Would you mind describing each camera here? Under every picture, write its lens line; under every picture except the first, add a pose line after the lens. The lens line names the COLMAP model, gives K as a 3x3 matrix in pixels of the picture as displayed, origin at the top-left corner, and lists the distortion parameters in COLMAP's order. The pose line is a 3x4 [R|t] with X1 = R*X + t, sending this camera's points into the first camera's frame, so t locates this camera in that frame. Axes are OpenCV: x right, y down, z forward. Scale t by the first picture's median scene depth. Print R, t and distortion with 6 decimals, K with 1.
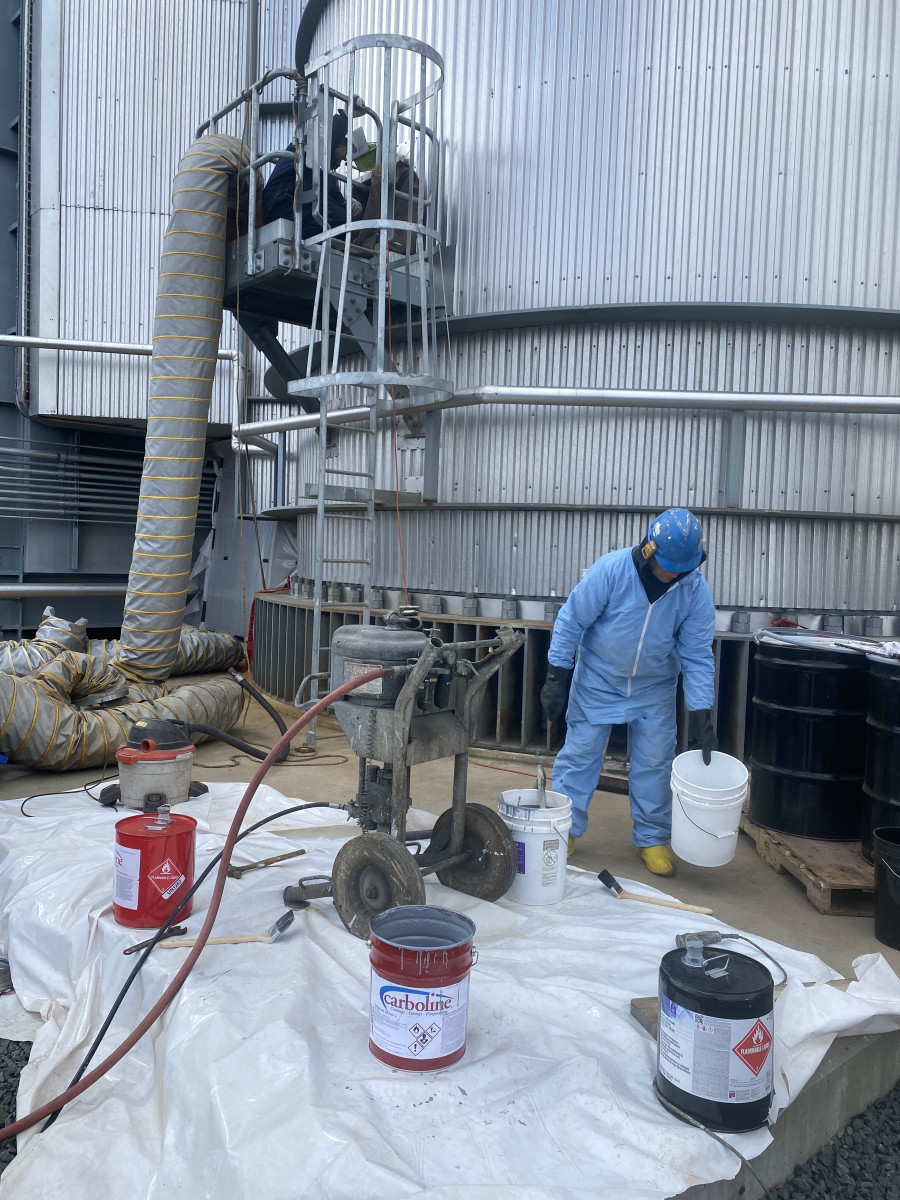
lens RADIAL K [[928.2, 0, 445.9], [0, 928.2, 603.7], [0, 0, 1]] dist [0.004543, 0.004329]
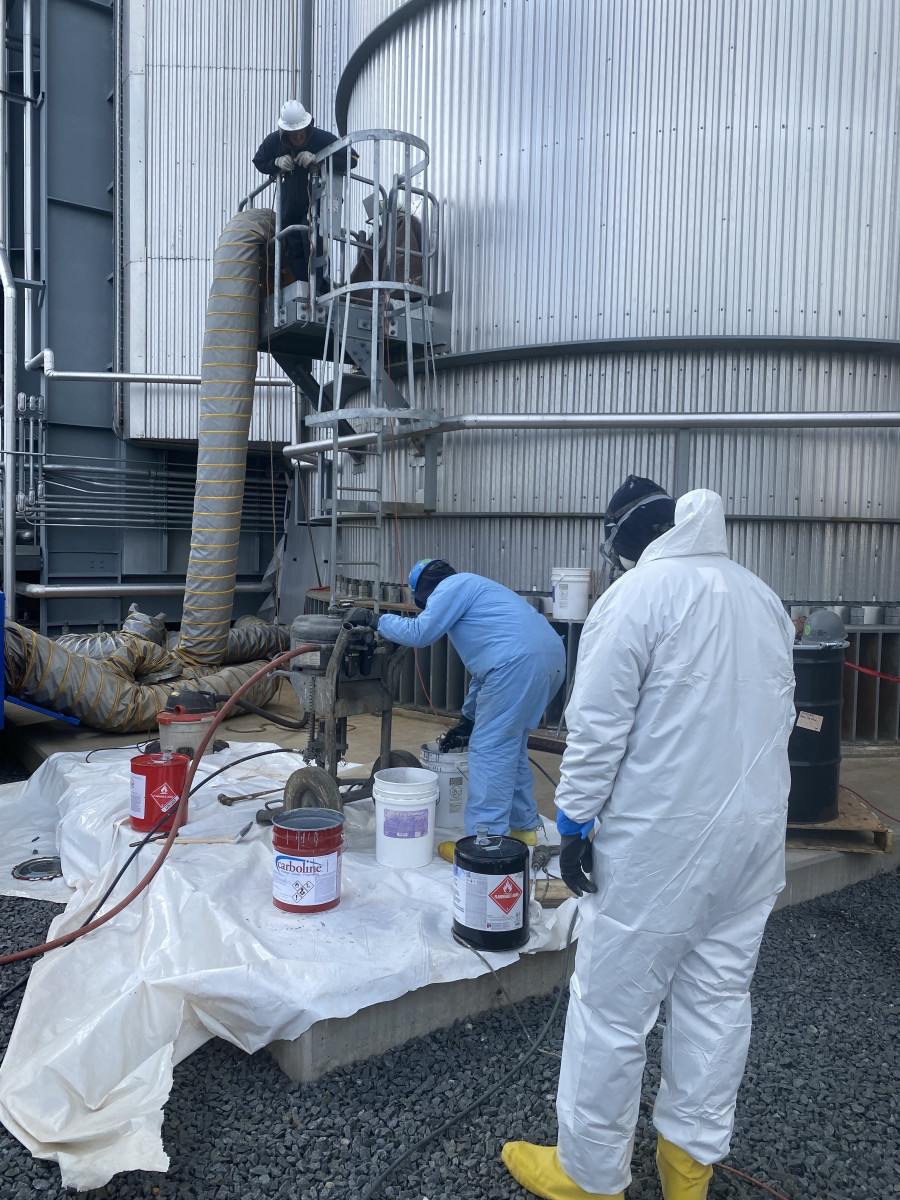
lens RADIAL K [[935.3, 0, 450.0], [0, 935.3, 600.0], [0, 0, 1]] dist [0.006287, 0.000140]
pose [[0.992542, -0.008075, -0.121632, 0.159674], [0.008136, 0.999967, 0.000005, 0.002411], [0.121628, -0.000995, 0.992575, -0.182204]]
